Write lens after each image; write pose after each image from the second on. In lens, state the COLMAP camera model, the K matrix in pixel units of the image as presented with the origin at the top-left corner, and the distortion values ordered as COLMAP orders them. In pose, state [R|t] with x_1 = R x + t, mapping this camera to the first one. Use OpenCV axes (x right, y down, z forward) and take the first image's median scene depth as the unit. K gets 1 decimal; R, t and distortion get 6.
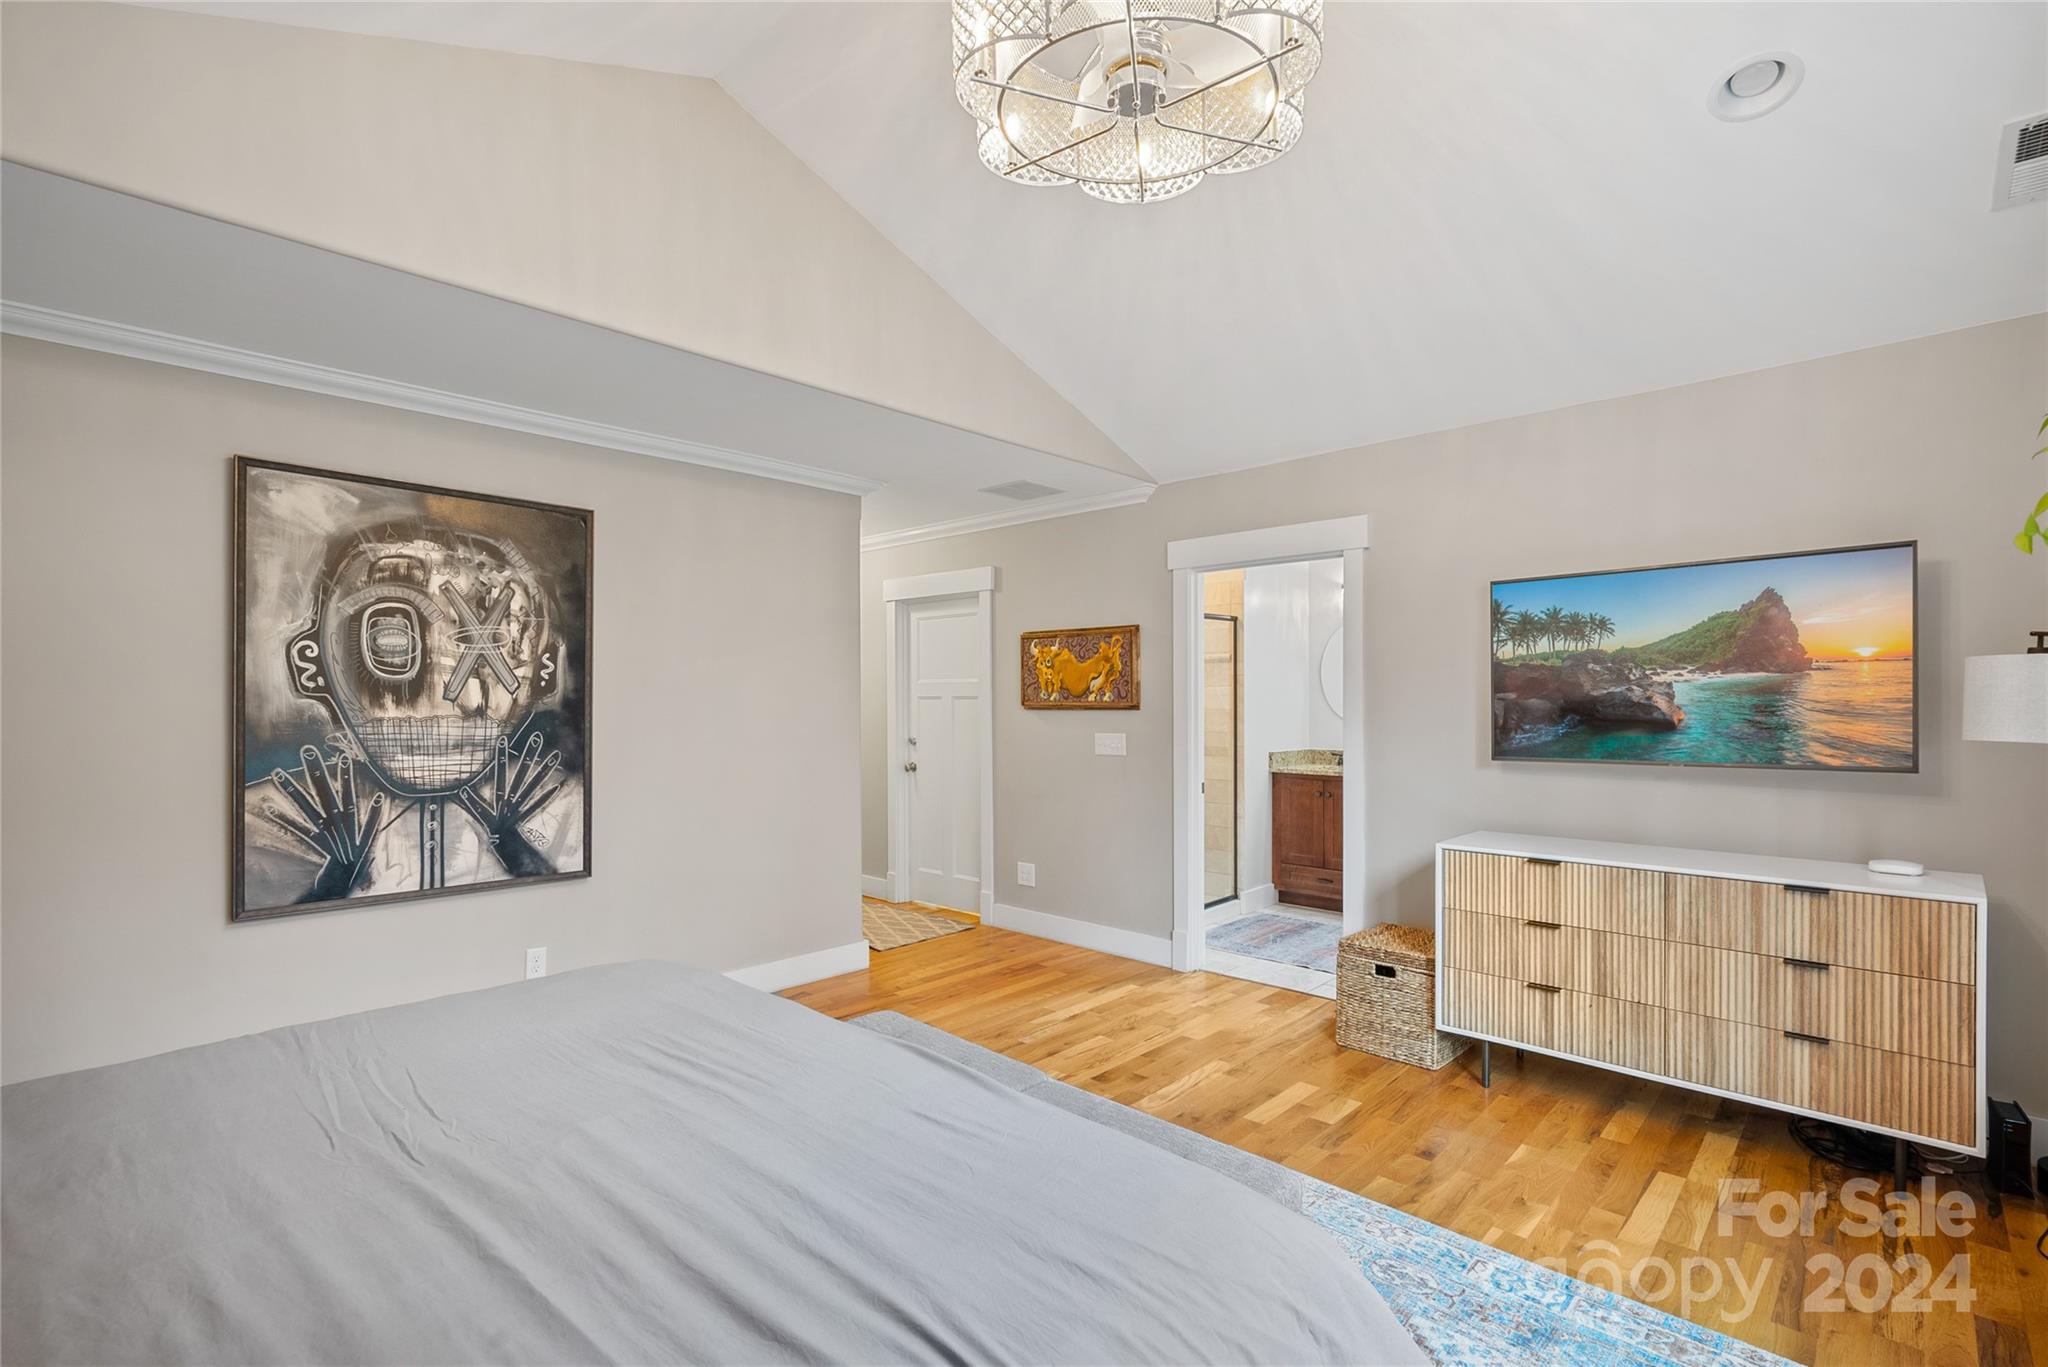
lens RADIAL K [[936.9, 0, 1036.5], [0, 936.9, 690.5], [0, 0, 1]] dist [-0.004076, 0.001599]
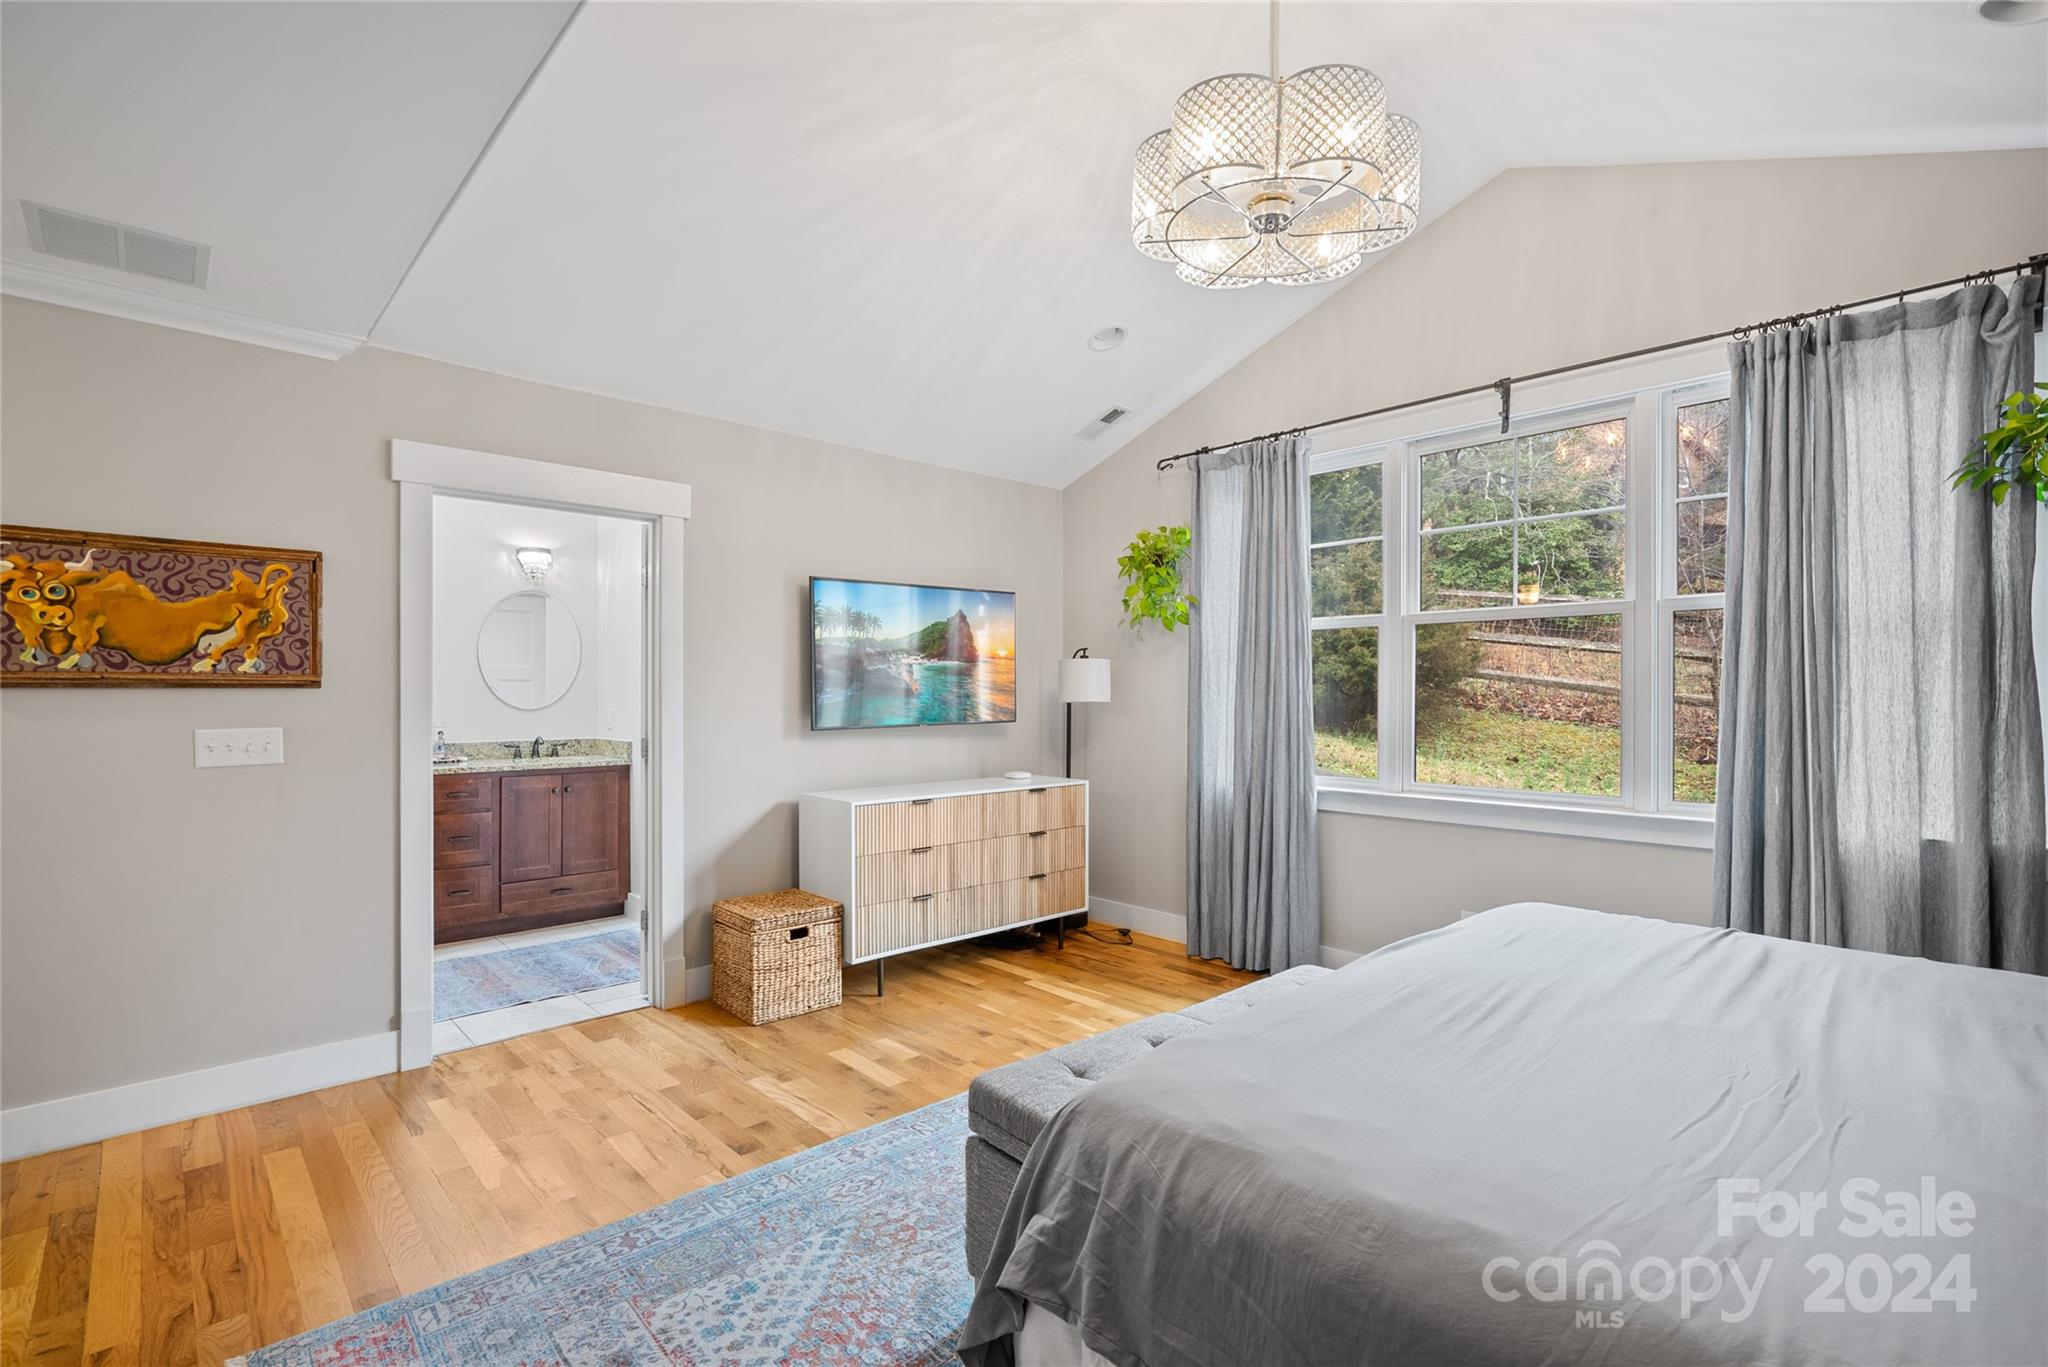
lens RADIAL K [[931.7, 0, 1033.1], [0, 931.7, 685.2], [0, 0, 1]] dist [-0.003972, 0.000539]
pose [[0.058448, 0.011642, 0.998223, -0.632931], [-0.011102, 0.999878, -0.011011, 0.026718], [-0.998229, -0.010439, 0.058570, 0.643974]]
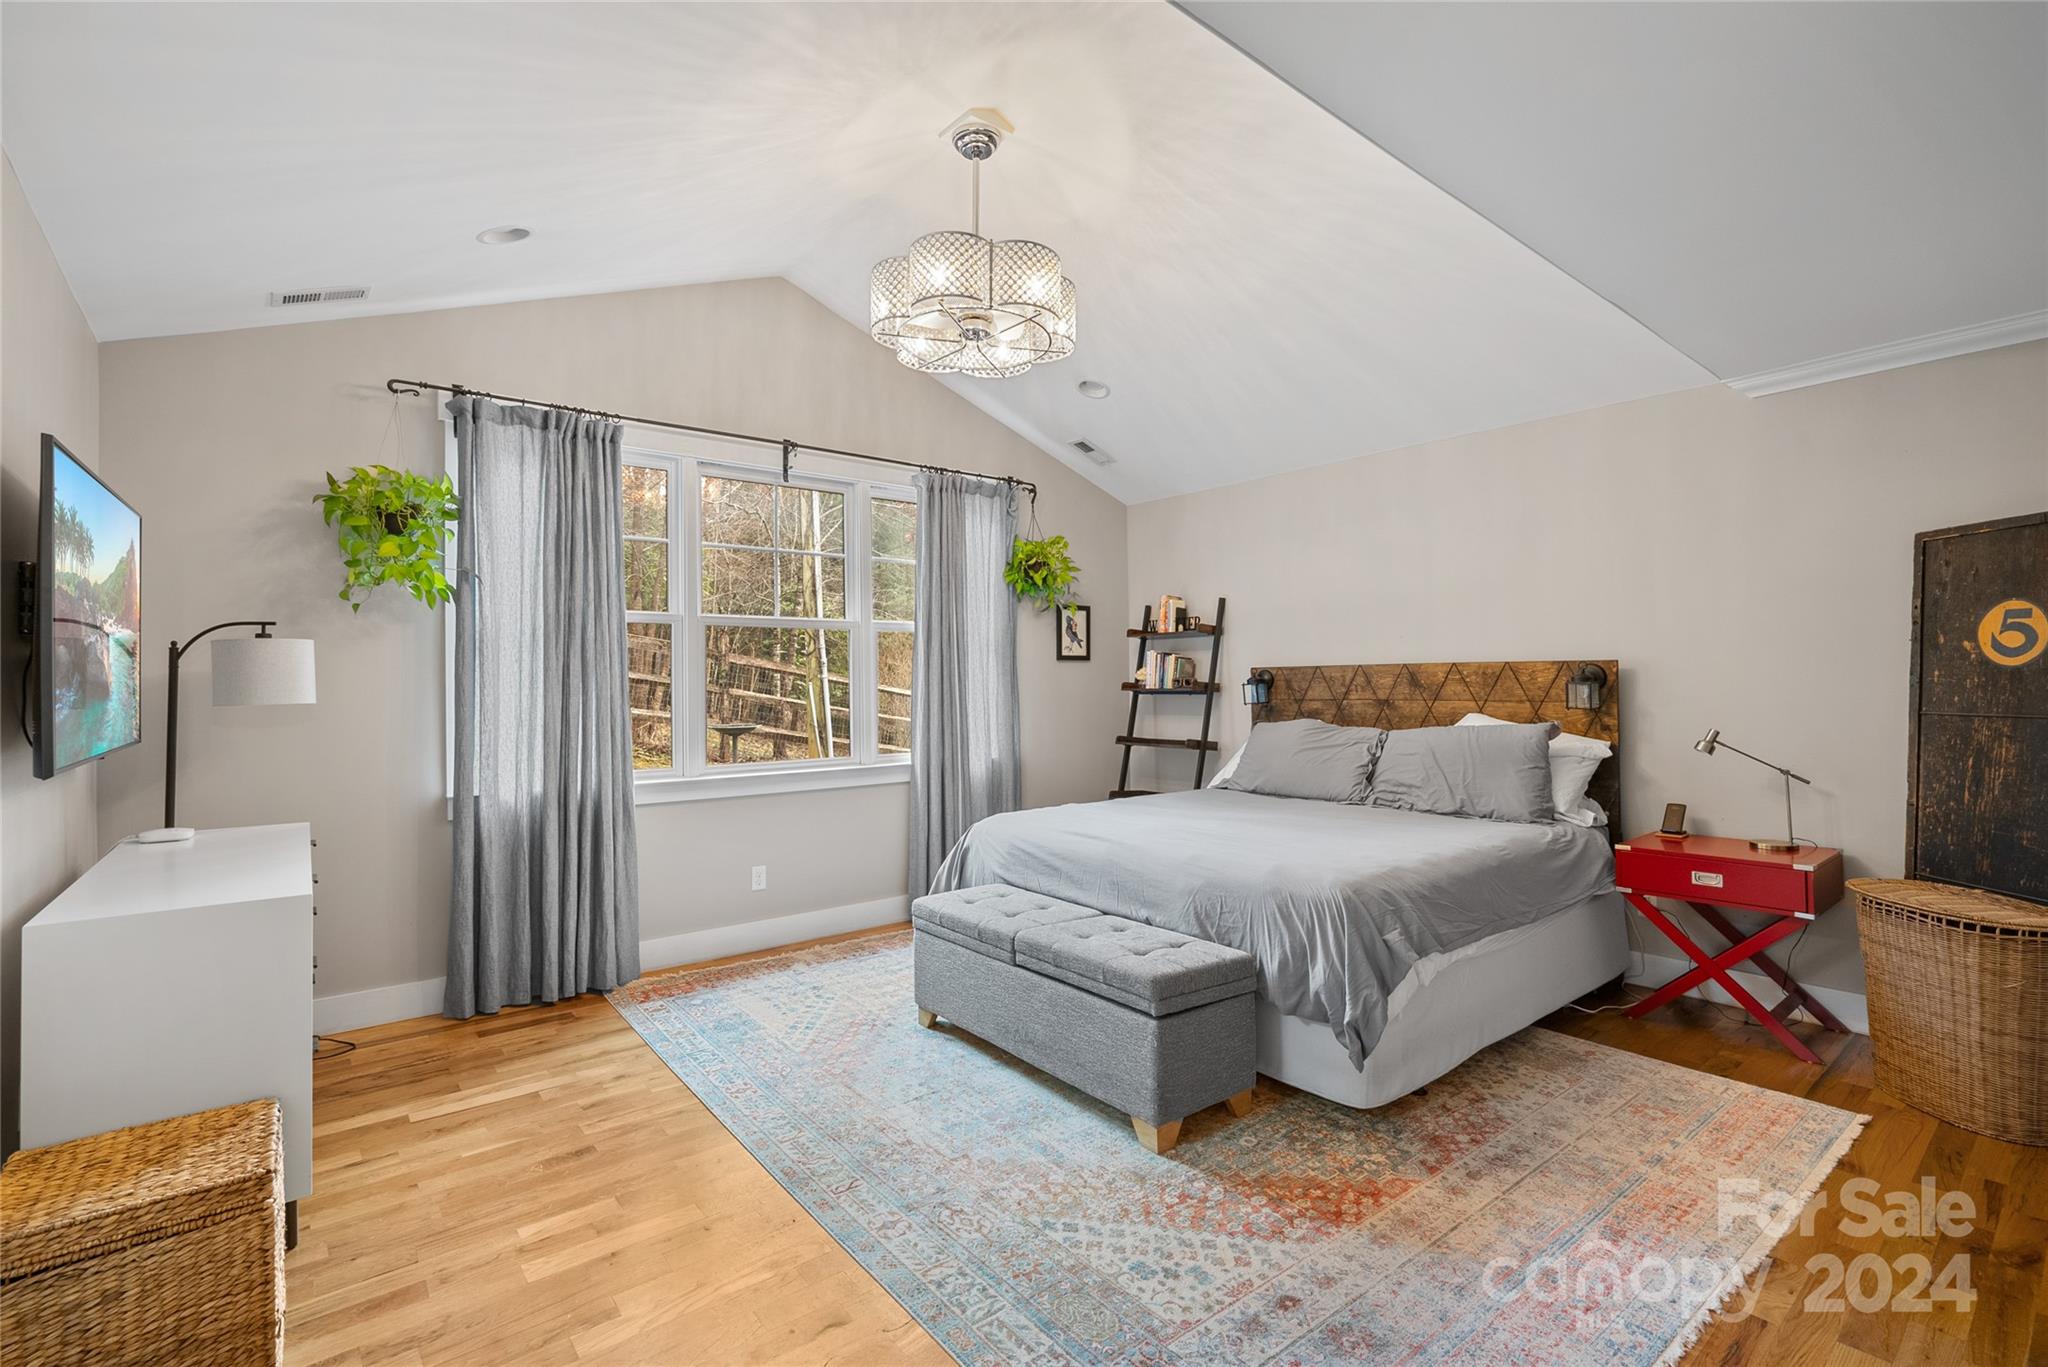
lens RADIAL K [[924.6, 0, 1033.5], [0, 924.6, 652.7], [0, 0, 1]] dist [-0.000968, 0.000220]
pose [[-0.989862, 0.018269, 0.140852, -0.127917], [0.012846, 0.999144, -0.039318, 0.028599], [-0.141450, -0.037110, -0.989250, 1.392925]]
